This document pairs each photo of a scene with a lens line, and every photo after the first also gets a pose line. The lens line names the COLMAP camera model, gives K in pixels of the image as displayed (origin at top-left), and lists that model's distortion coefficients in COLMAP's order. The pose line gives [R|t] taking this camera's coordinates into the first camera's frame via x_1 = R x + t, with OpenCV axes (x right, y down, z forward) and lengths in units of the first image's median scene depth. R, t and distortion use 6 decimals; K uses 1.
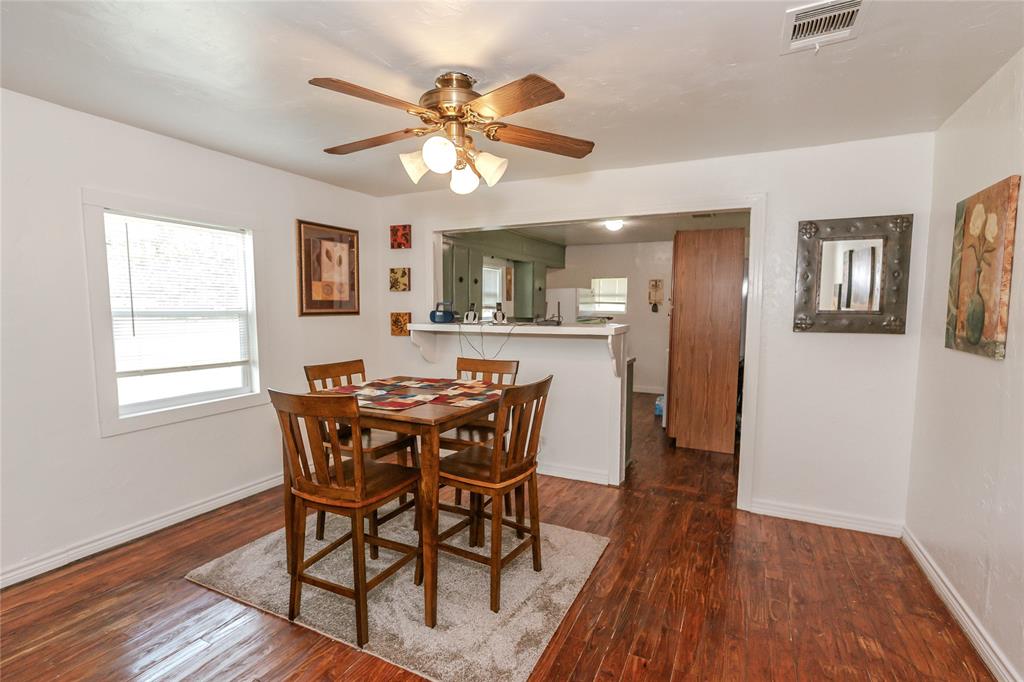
lens RADIAL K [[473.0, 0, 512.0], [0, 473.0, 341.0], [0, 0, 1]] dist [-0.000206, -0.000167]
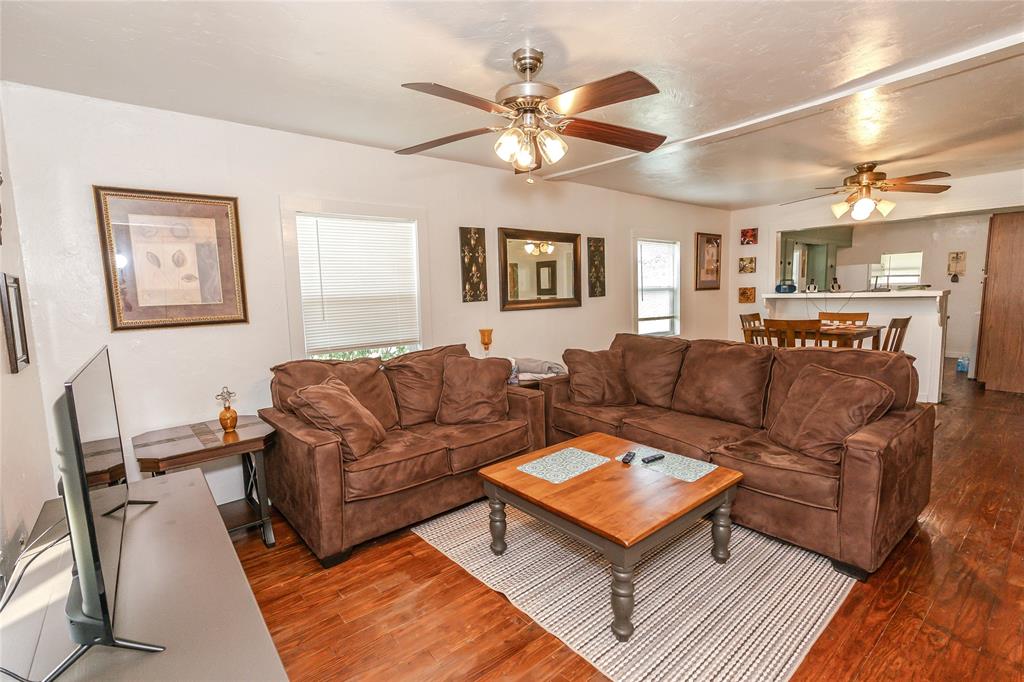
lens RADIAL K [[473.0, 0, 512.0], [0, 473.0, 341.0], [0, 0, 1]] dist [-0.000206, -0.000167]
pose [[0.913158, 0.012746, -0.407407, -0.301681], [0.001753, 0.999379, 0.035196, 0.055473], [0.407603, -0.032854, 0.912568, -0.673474]]
